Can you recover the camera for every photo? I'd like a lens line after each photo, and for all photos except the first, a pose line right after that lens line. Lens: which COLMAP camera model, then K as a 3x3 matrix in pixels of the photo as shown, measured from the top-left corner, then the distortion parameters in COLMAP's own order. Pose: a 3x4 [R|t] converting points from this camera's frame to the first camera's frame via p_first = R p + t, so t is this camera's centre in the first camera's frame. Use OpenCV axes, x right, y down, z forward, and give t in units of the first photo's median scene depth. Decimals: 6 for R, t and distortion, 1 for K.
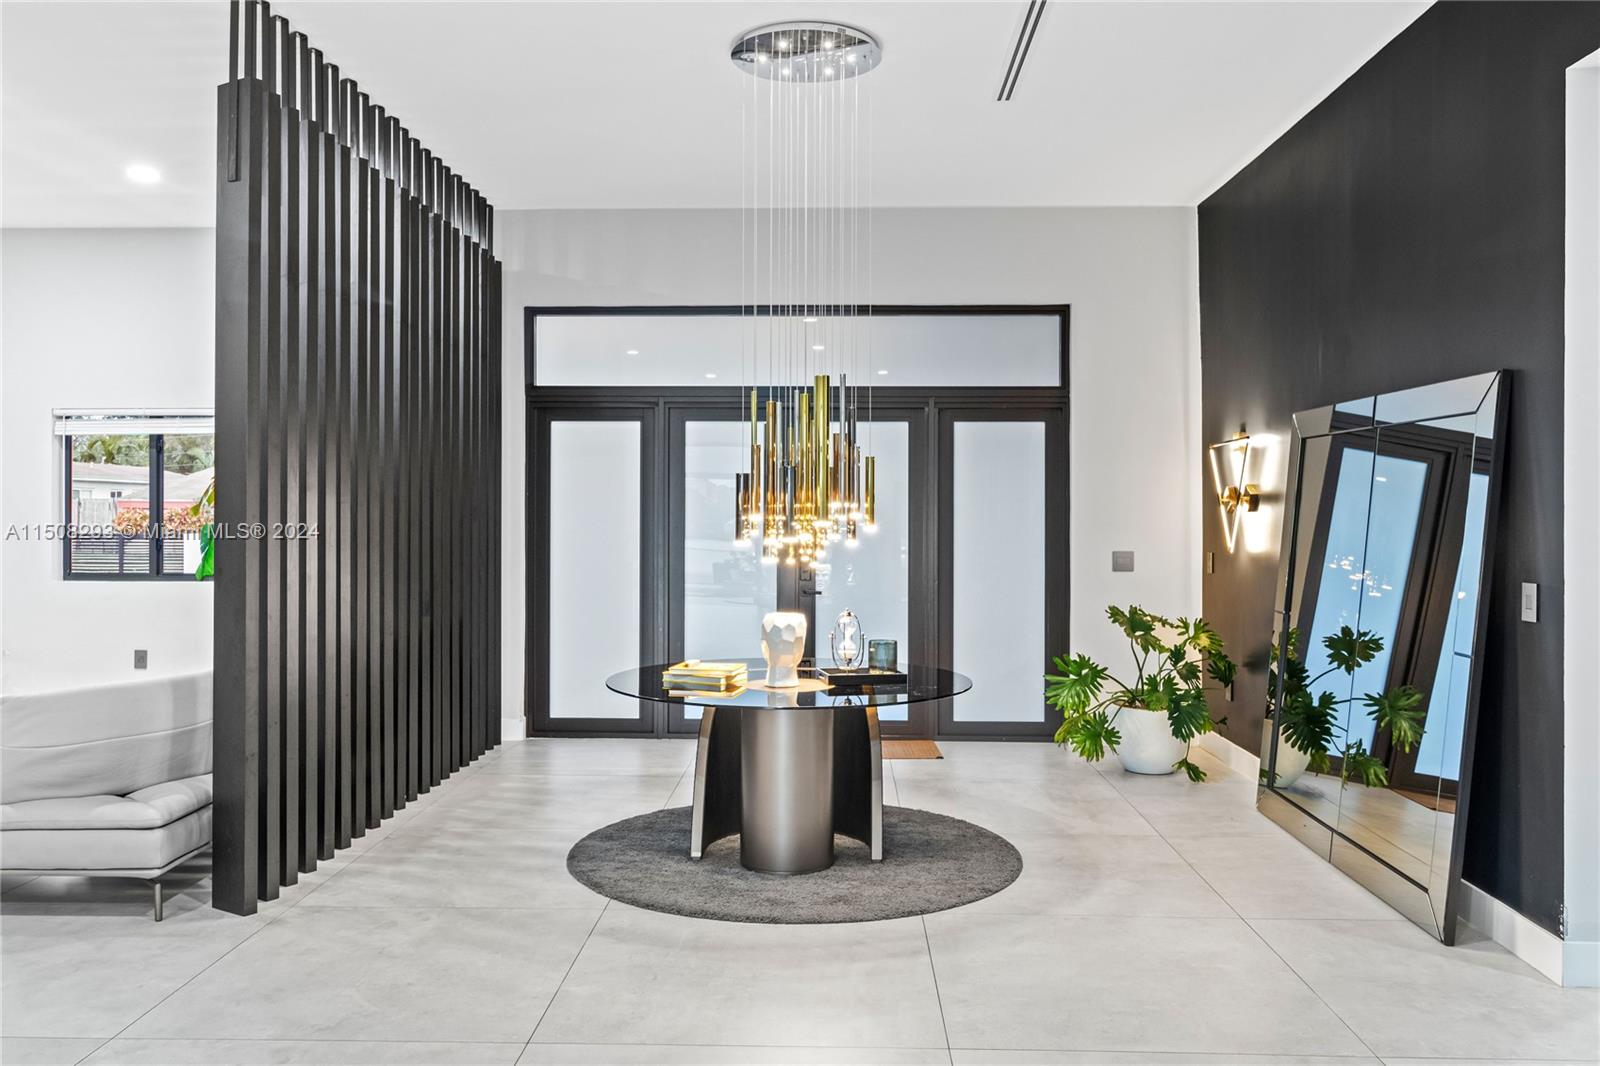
lens RADIAL K [[1310.7, 0, 805.3], [0, 1310.7, 527.2], [0, 0, 1]] dist [0.015142, 0.003831]
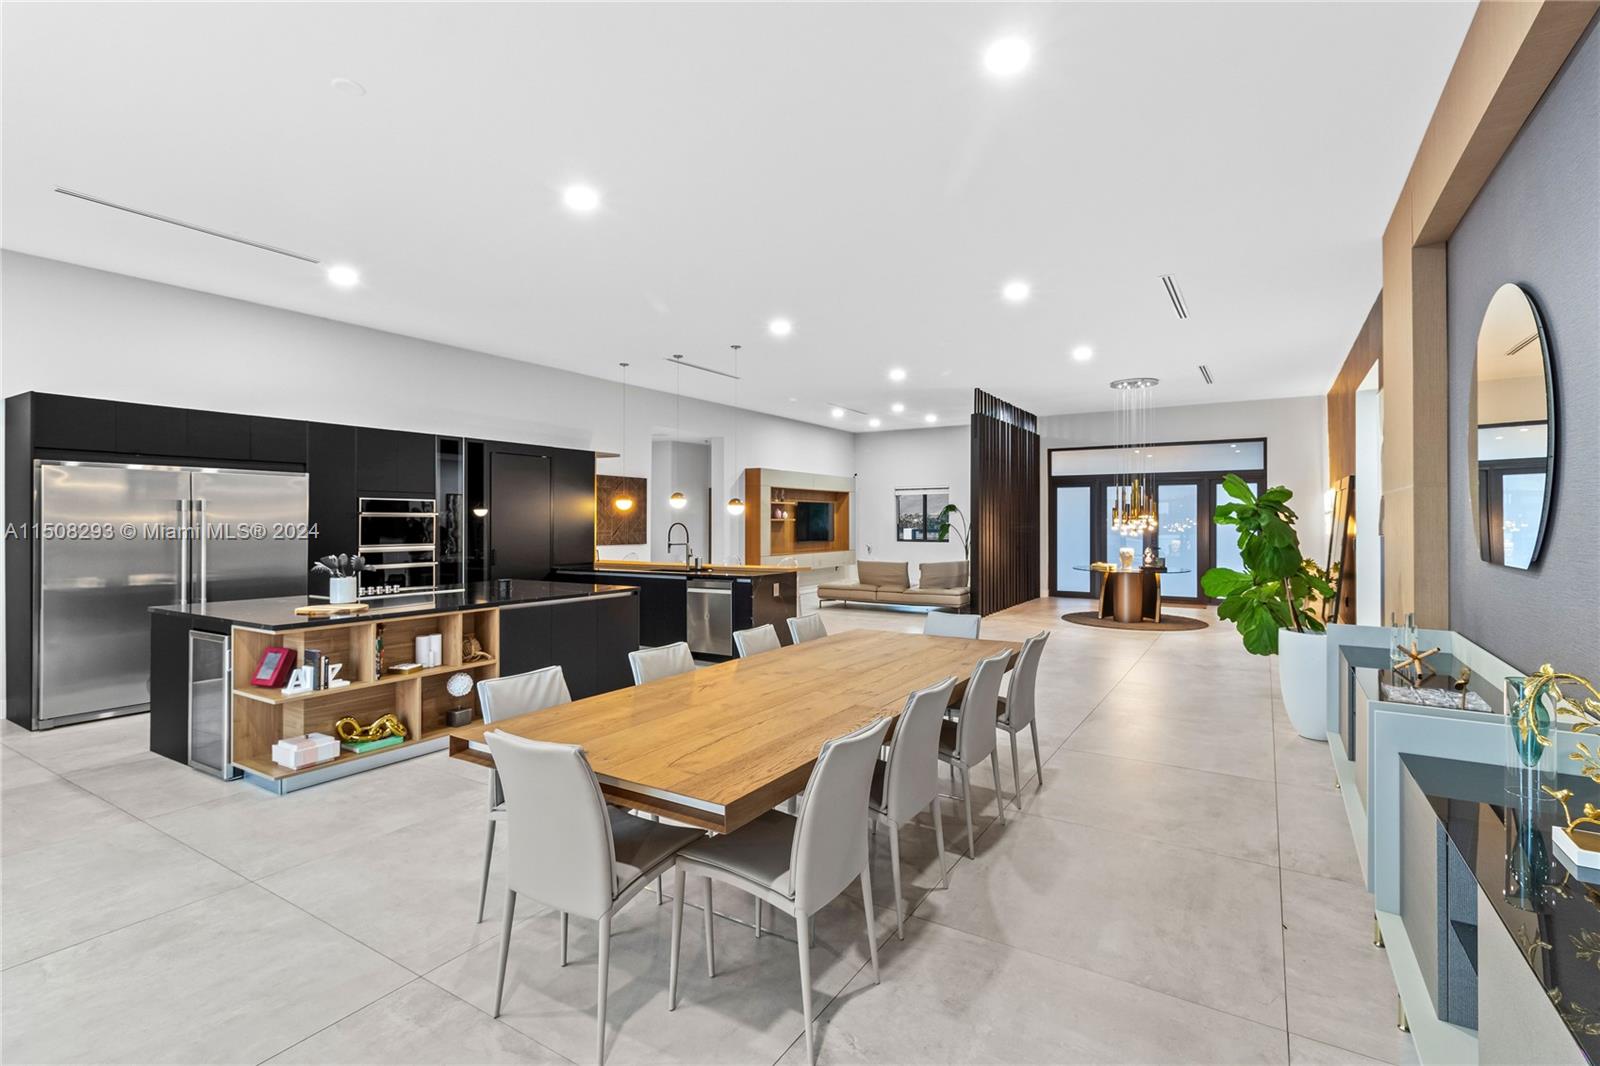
lens RADIAL K [[746.5, 0, 809.5], [0, 746.5, 521.9], [0, 0, 1]] dist [0.008140, 0.000157]
pose [[0.871256, -0.003131, -0.490819, 0.140714], [-0.001353, 0.999961, -0.008781, 0.009909], [0.490827, 0.008315, 0.871217, -0.712856]]
